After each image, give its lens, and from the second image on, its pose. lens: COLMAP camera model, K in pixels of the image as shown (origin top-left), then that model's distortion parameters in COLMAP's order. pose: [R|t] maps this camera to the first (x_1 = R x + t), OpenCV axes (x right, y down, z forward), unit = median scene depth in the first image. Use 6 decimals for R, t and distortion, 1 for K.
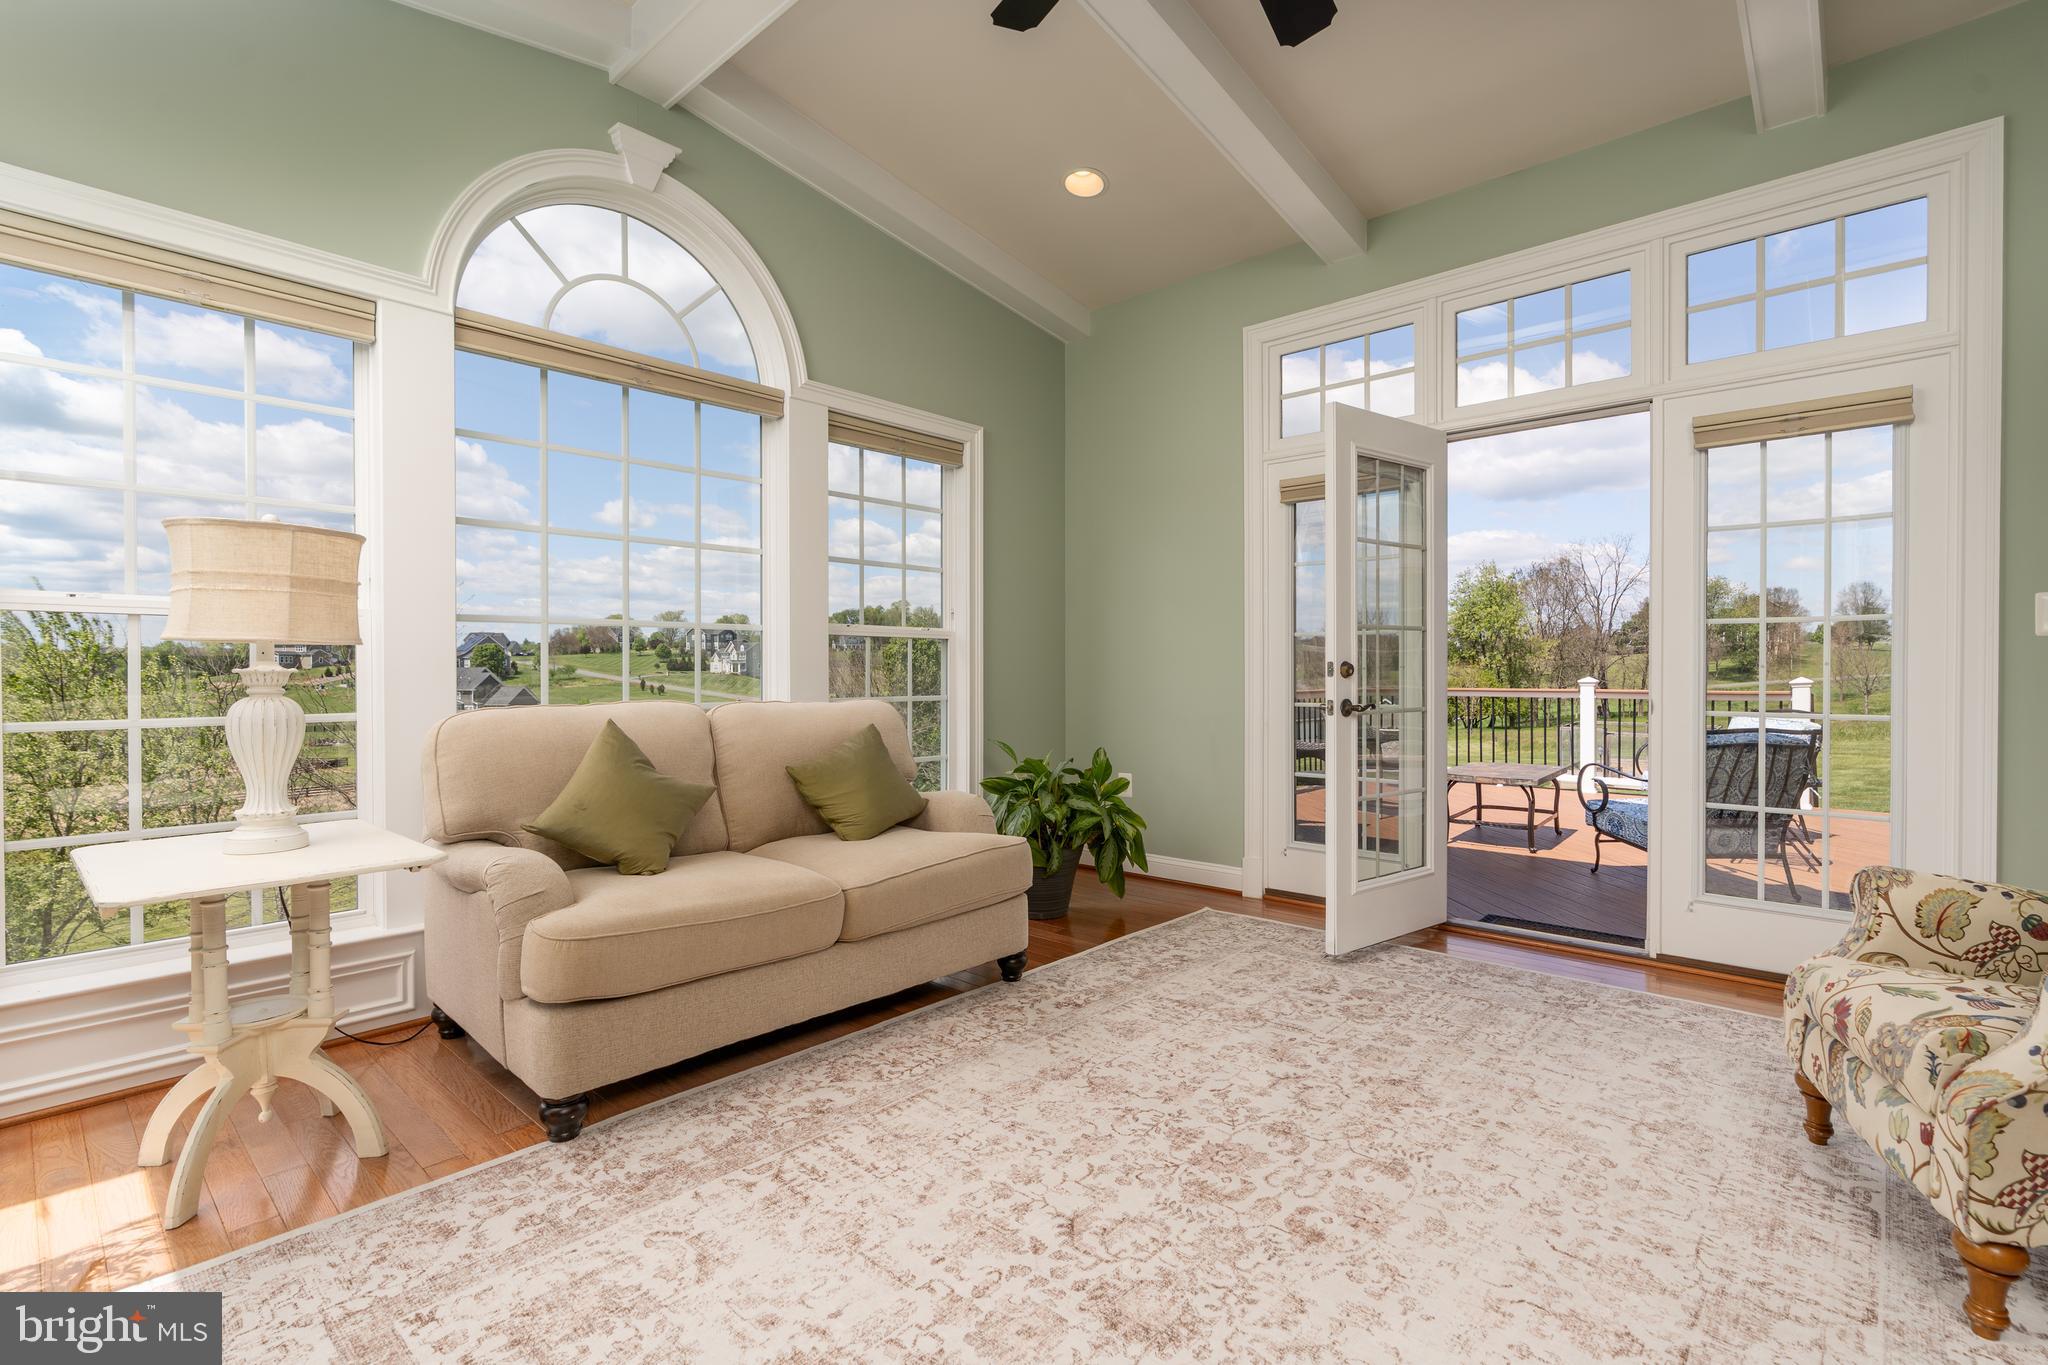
lens RADIAL K [[940.3, 0, 1030.4], [0, 940.3, 689.4], [0, 0, 1]] dist [-0.007629, 0.000600]
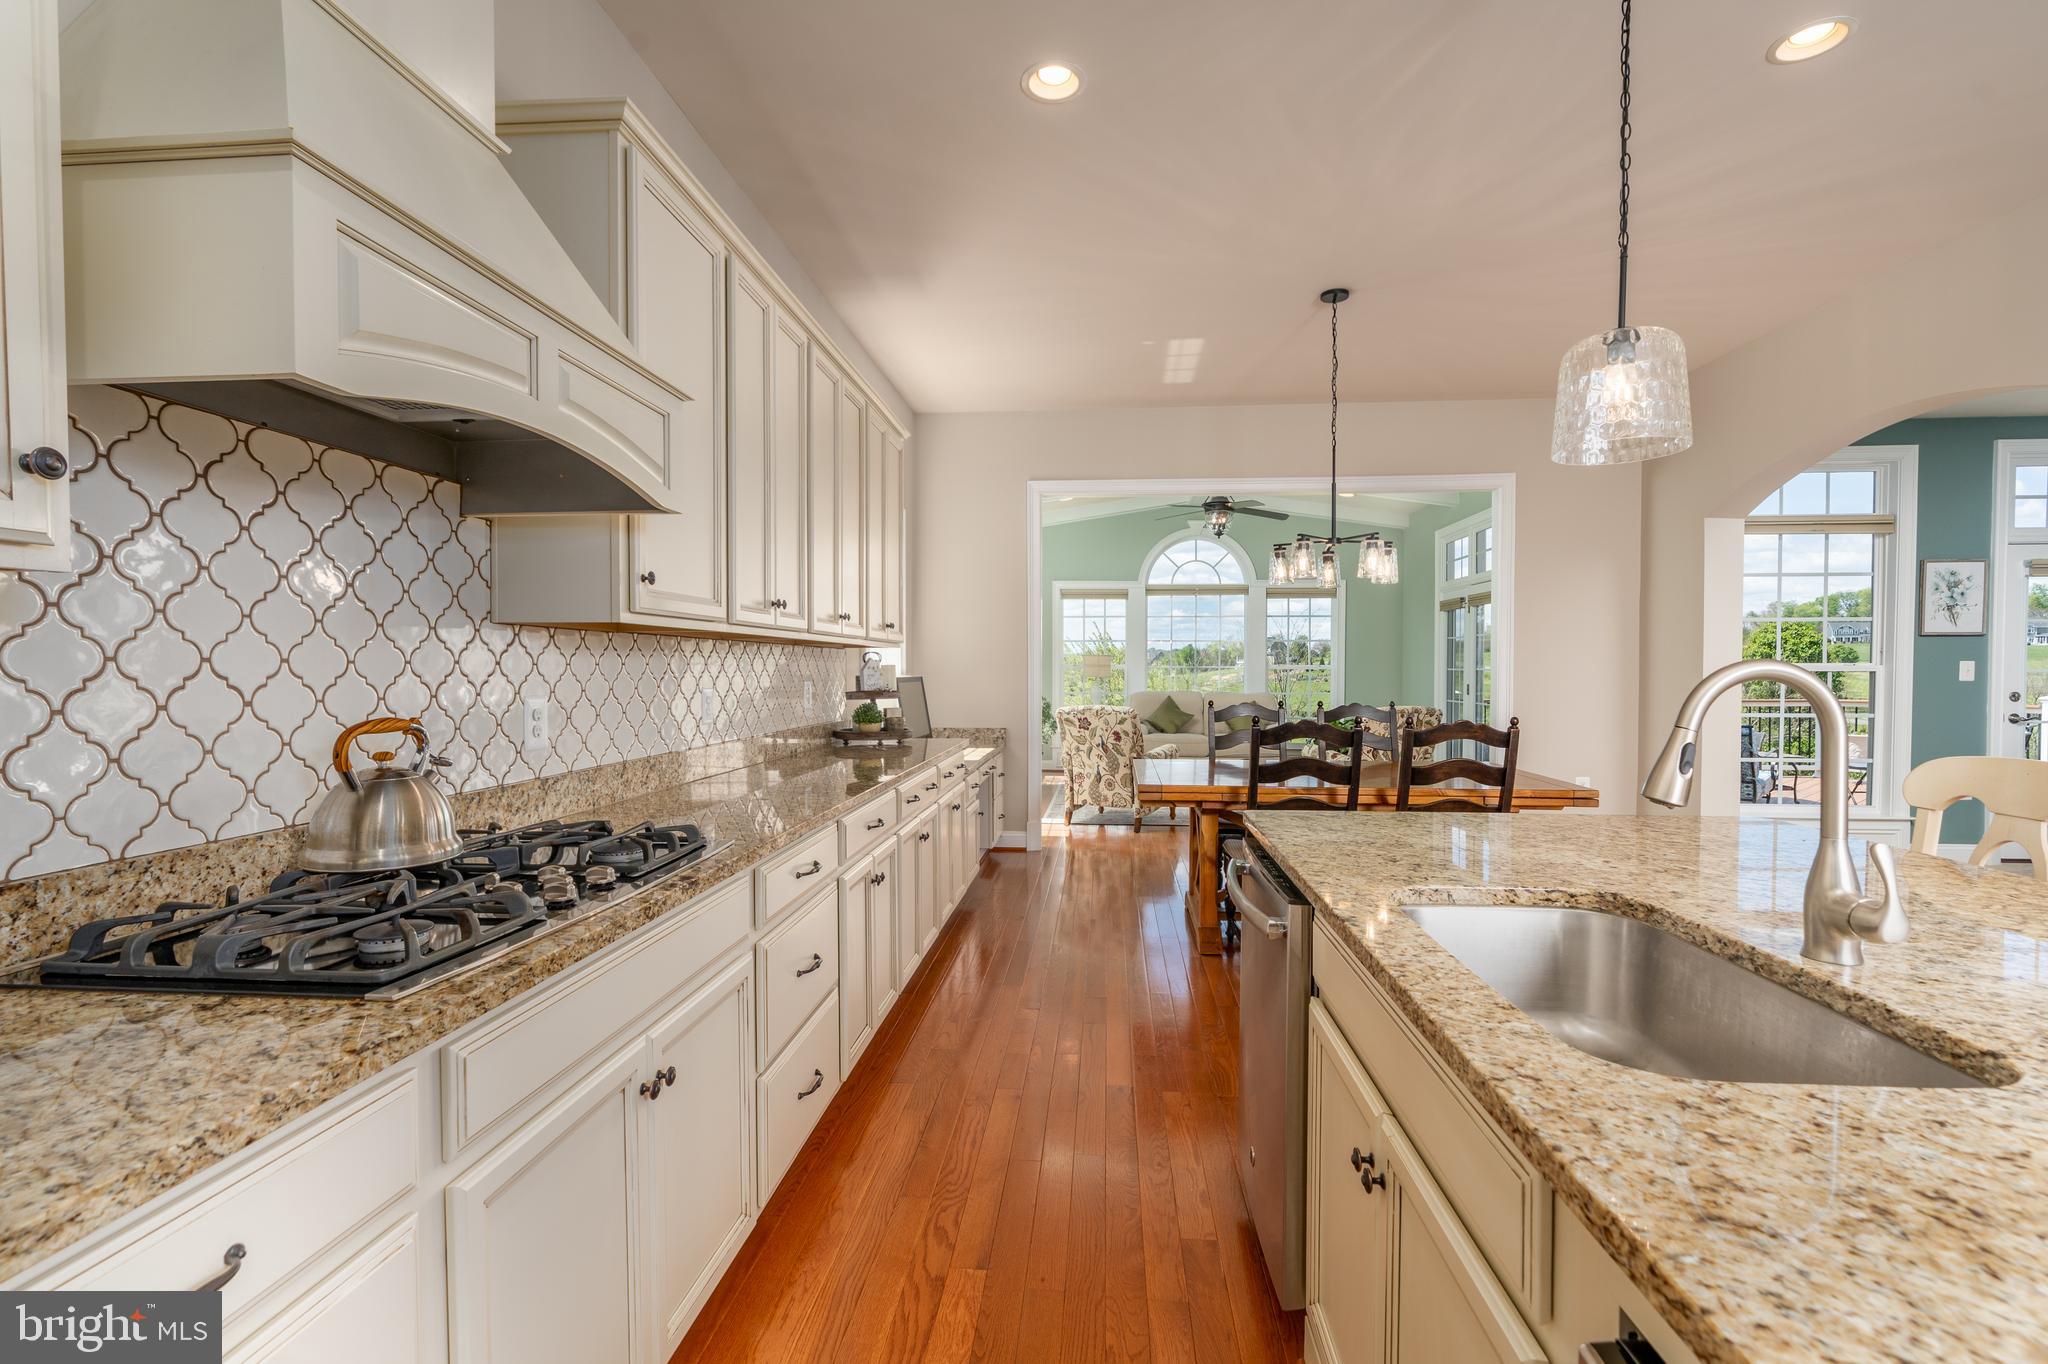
lens RADIAL K [[940.3, 0, 1030.4], [0, 940.3, 688.9], [0, 0, 1]] dist [-0.007629, 0.000600]
pose [[0.606665, 0.021501, -0.794666, 3.612142], [-0.020255, 0.999728, 0.011586, -0.047943], [0.794699, 0.009068, 0.606936, -2.840491]]
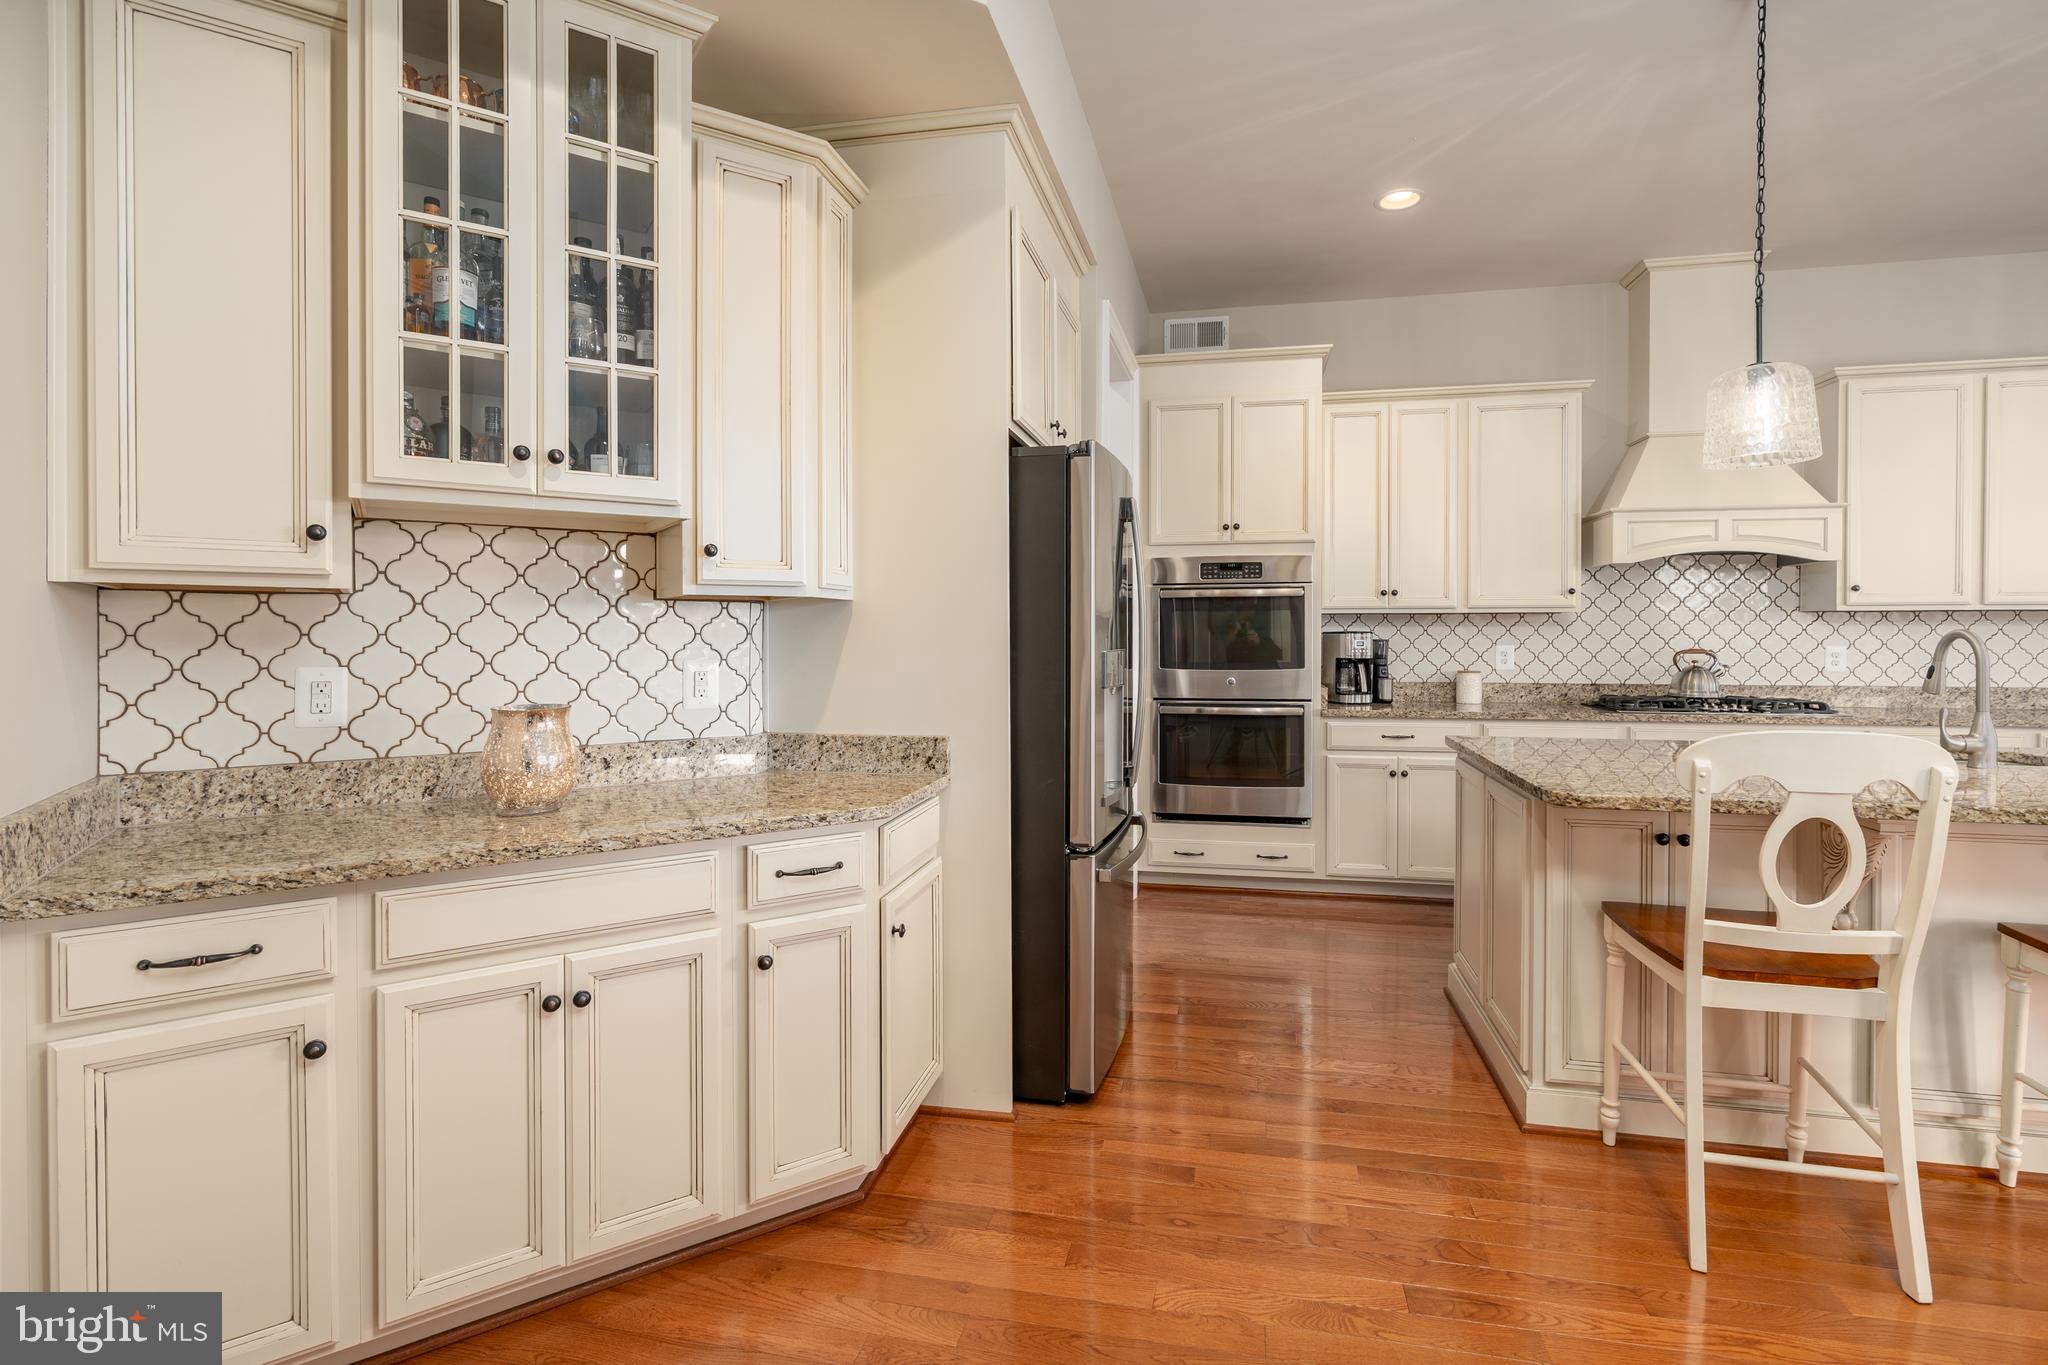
lens RADIAL K [[957.6, 0, 1041.1], [0, 957.6, 640.1], [0, 0, 1]] dist [-0.015699, 0.000267]
pose [[-0.867687, 0.009975, -0.497011, 5.379416], [-0.007447, 0.999426, 0.033059, -0.095307], [0.497056, 0.032386, -0.867114, -1.455579]]
